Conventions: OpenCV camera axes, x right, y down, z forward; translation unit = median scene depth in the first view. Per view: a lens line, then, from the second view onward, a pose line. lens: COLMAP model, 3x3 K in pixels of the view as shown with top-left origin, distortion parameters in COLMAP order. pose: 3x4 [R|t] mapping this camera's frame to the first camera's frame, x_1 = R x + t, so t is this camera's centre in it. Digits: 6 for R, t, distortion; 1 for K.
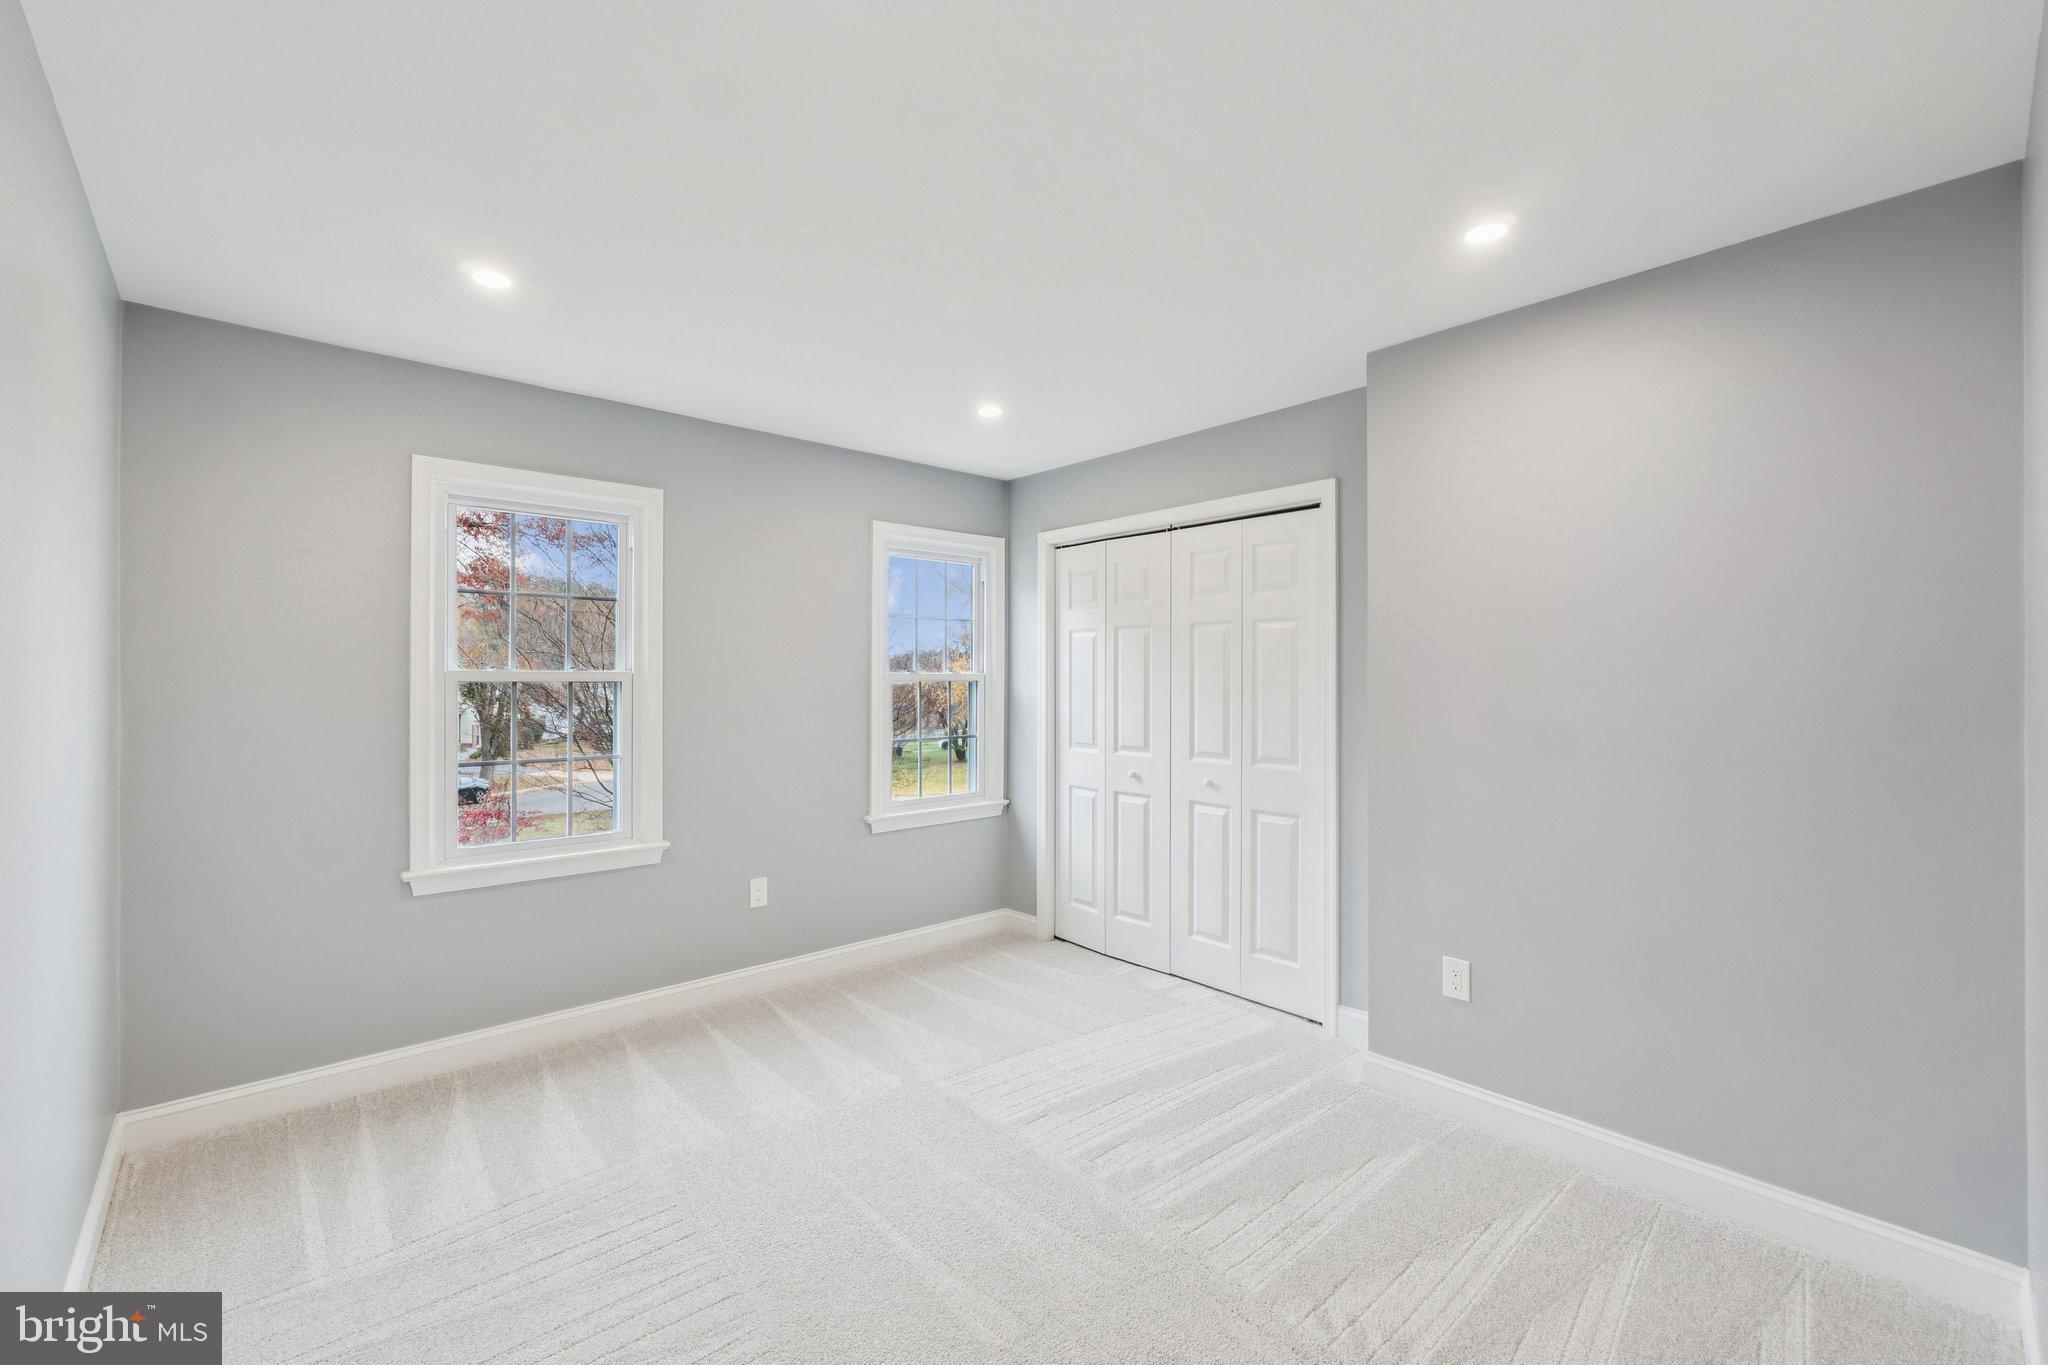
lens RADIAL K [[863.9, 0, 1021.8], [0, 863.9, 679.7], [0, 0, 1]] dist [-0.004986, 0.001091]
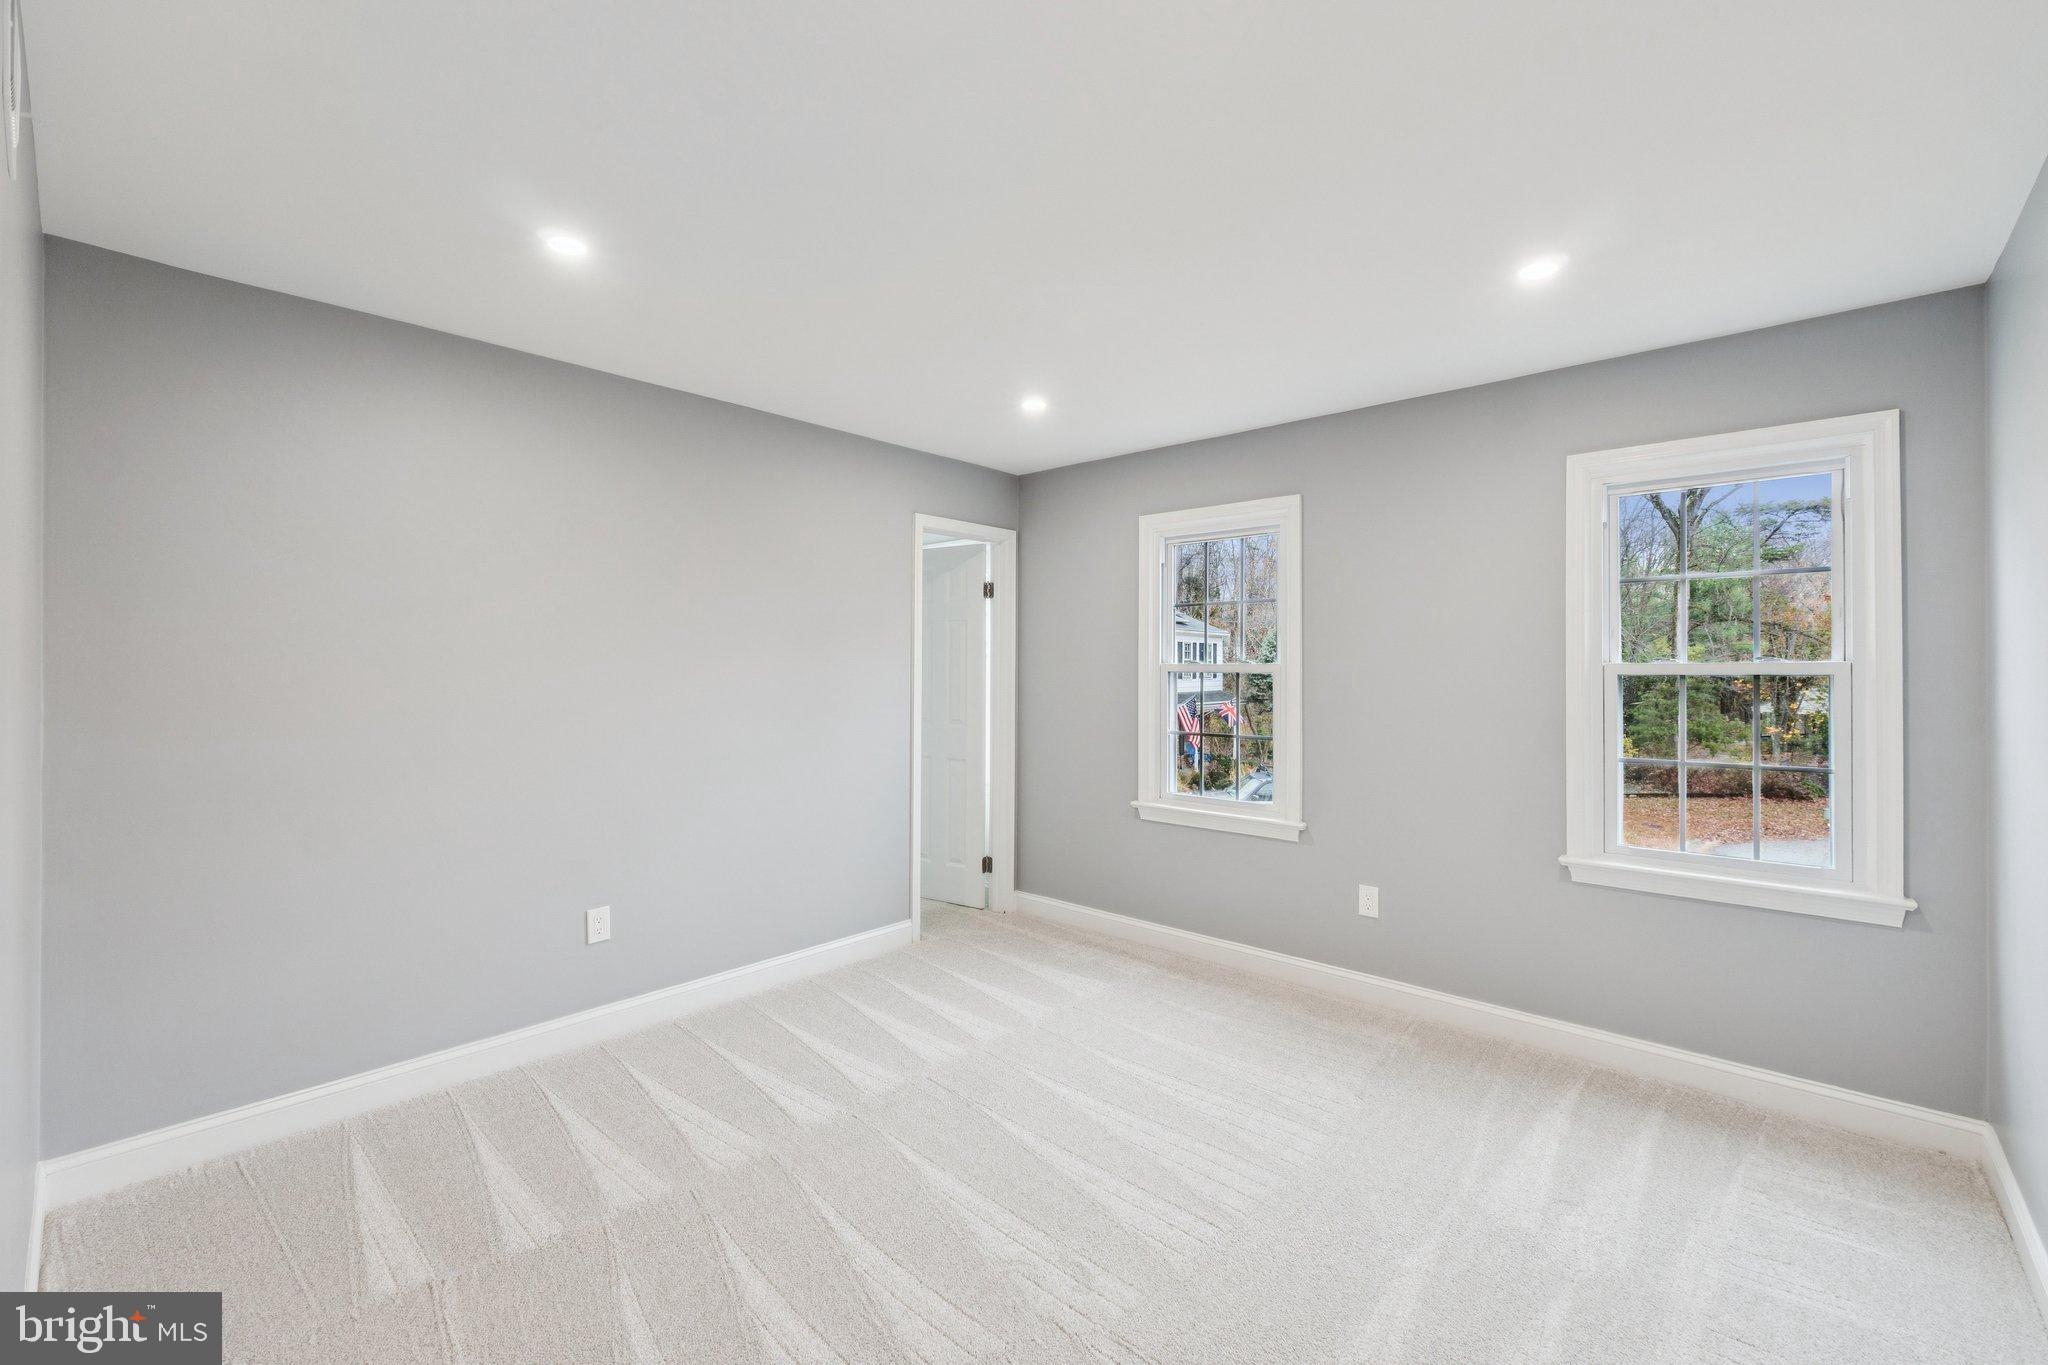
lens RADIAL K [[863.9, 0, 1021.2], [0, 863.9, 672.3], [0, 0, 1]] dist [-0.004986, 0.001091]
pose [[0.097069, 0.000185, -0.995278, 0.269127], [-0.001734, 0.999998, 0.000017, 0.000568], [0.995276, 0.001725, 0.097069, 0.240318]]
